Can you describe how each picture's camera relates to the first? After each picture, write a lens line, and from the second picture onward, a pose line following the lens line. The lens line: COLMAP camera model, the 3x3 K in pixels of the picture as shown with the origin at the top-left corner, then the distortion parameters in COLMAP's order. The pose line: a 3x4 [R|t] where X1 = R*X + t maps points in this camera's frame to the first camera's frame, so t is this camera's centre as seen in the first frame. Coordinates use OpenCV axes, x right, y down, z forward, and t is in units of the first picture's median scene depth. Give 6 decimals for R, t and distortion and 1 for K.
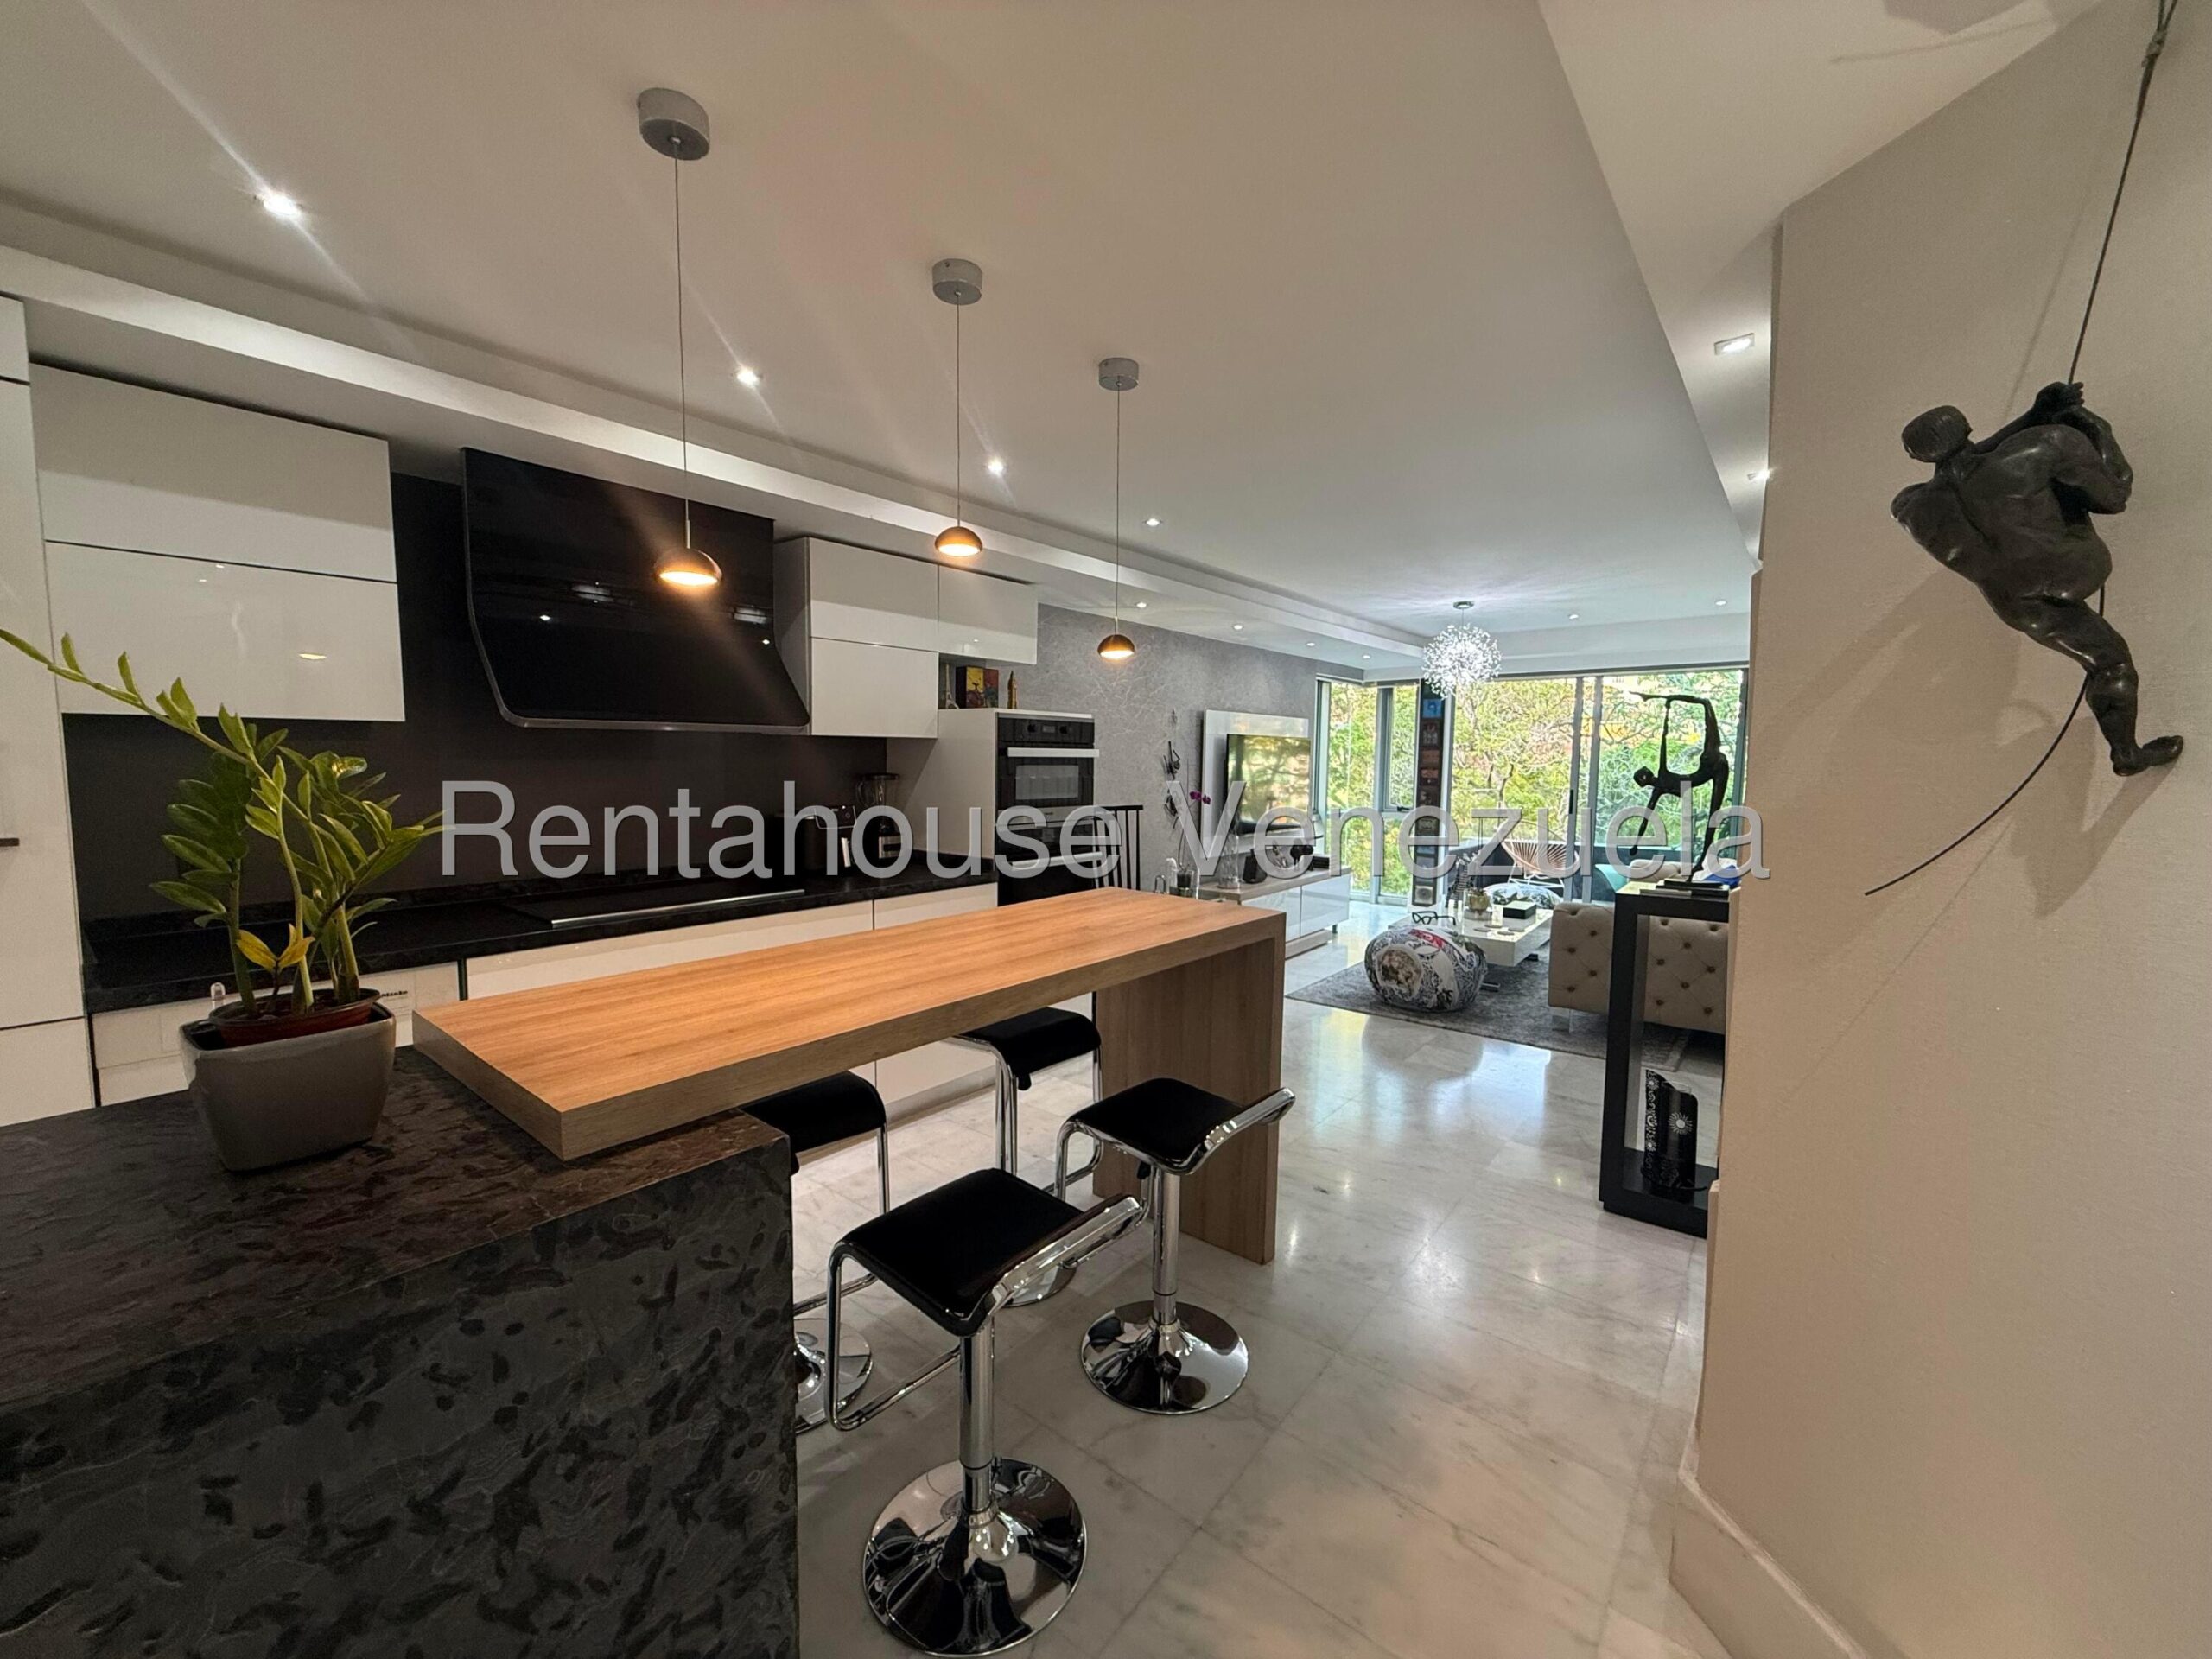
lens RADIAL K [[880.8, 0, 1102.3], [0, 880.8, 833.3], [0, 0, 1]] dist [-0.002350, 0.000440]
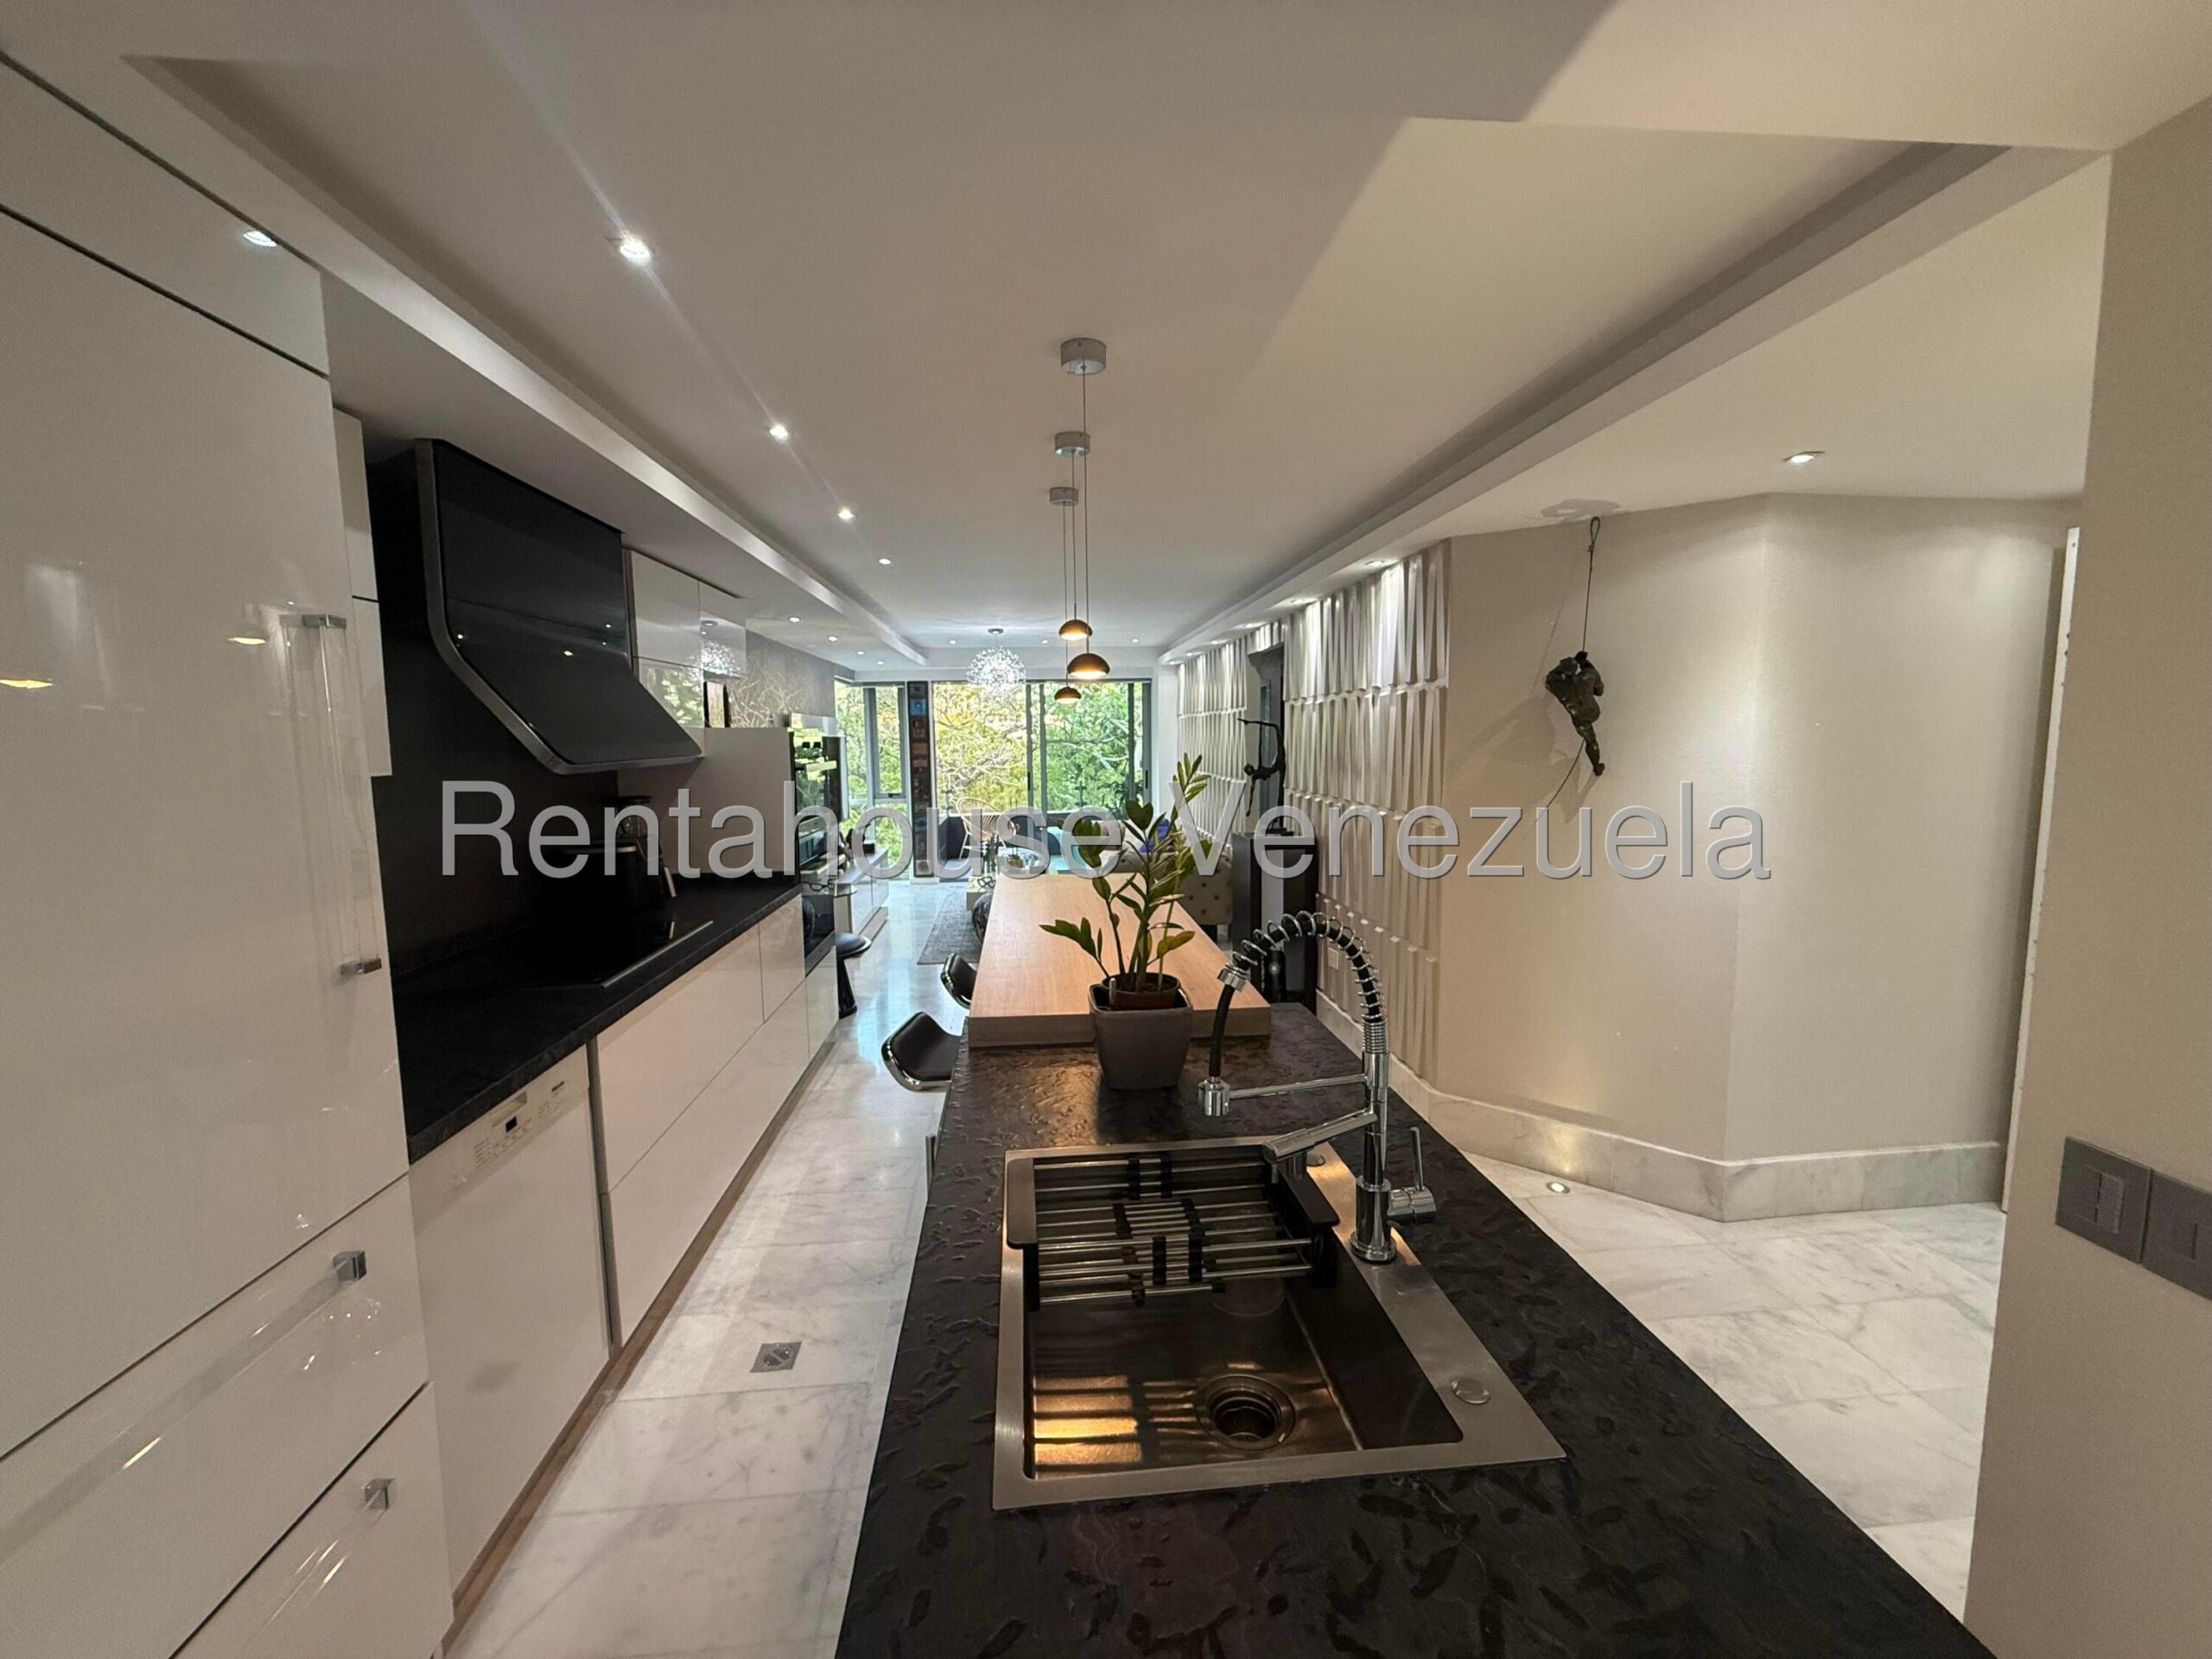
lens RADIAL K [[880.8, 0, 1102.4], [0, 880.8, 827.4], [0, 0, 1]] dist [-0.002350, 0.000440]
pose [[0.717406, -0.090015, 0.690815, -0.701980], [0.078847, 0.995737, 0.047865, -0.052152], [-0.692179, 0.020130, 0.721445, -0.016991]]
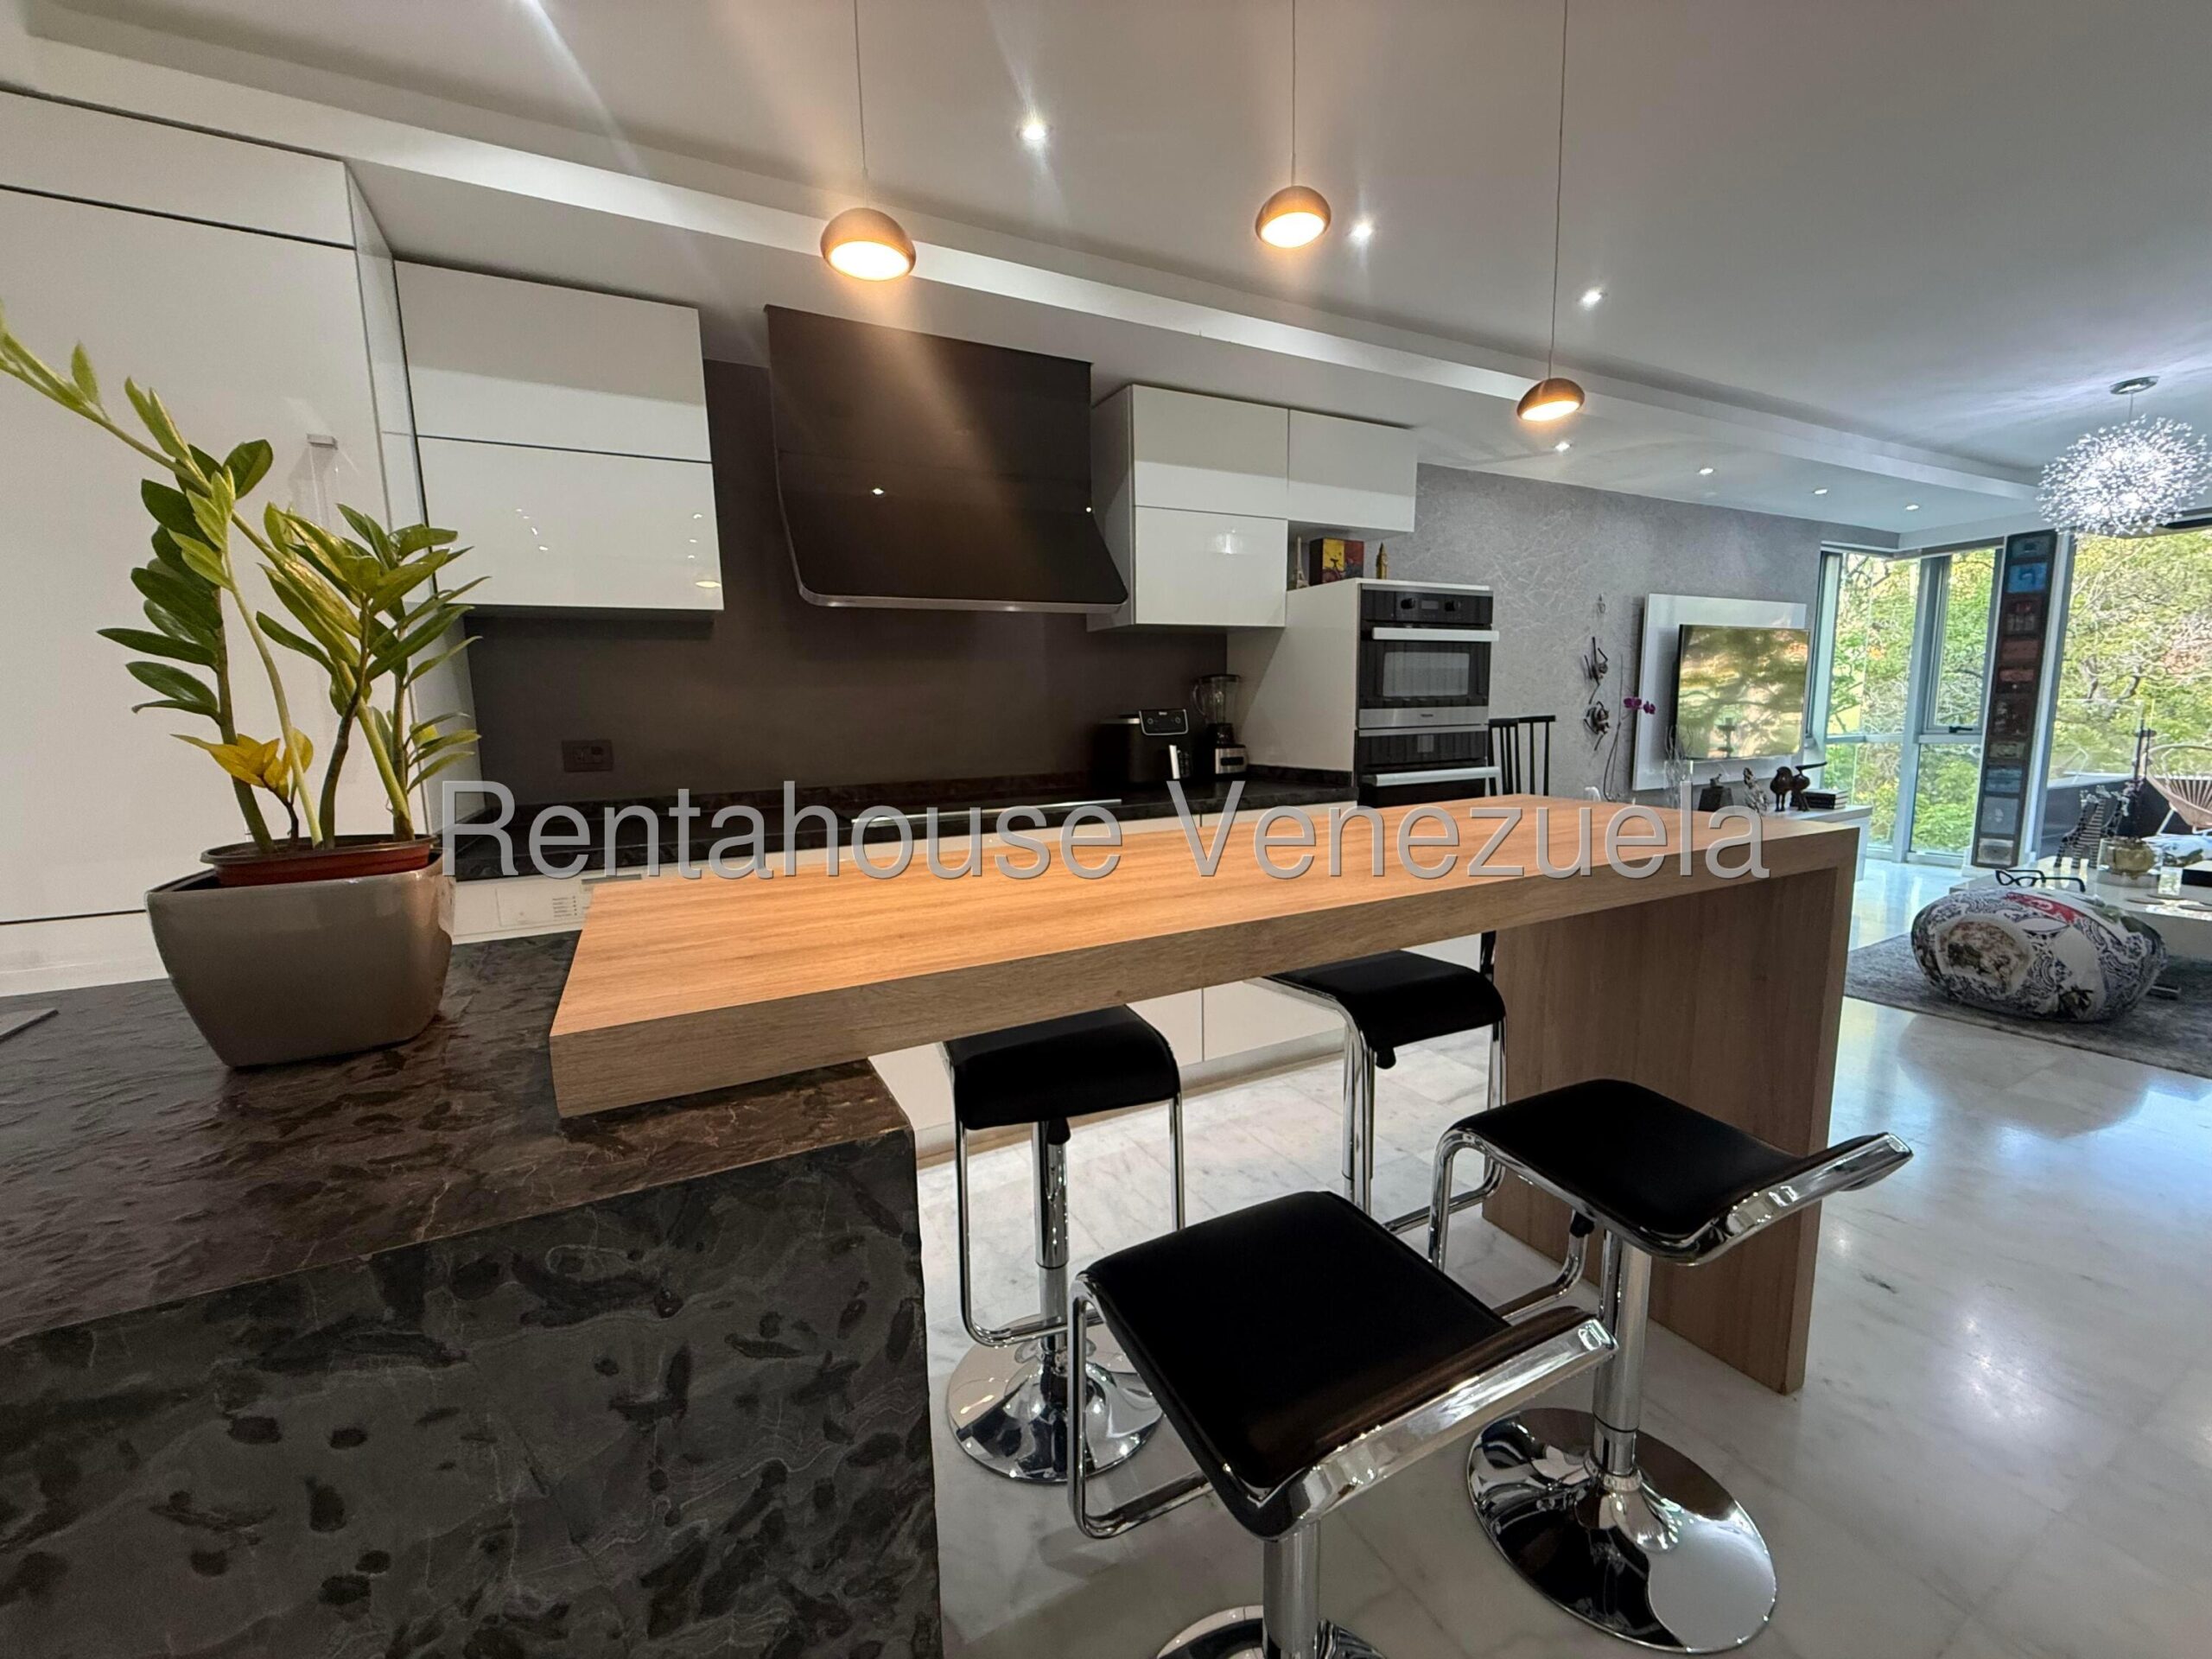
lens RADIAL K [[880.8, 0, 1098.5], [0, 880.8, 831.0], [0, 0, 1]] dist [-0.002350, 0.000440]
pose [[0.916152, 0.023232, -0.400156, -0.016635], [-0.002622, 0.998645, 0.051975, 0.051317], [0.400822, -0.046568, 0.914972, 0.212989]]
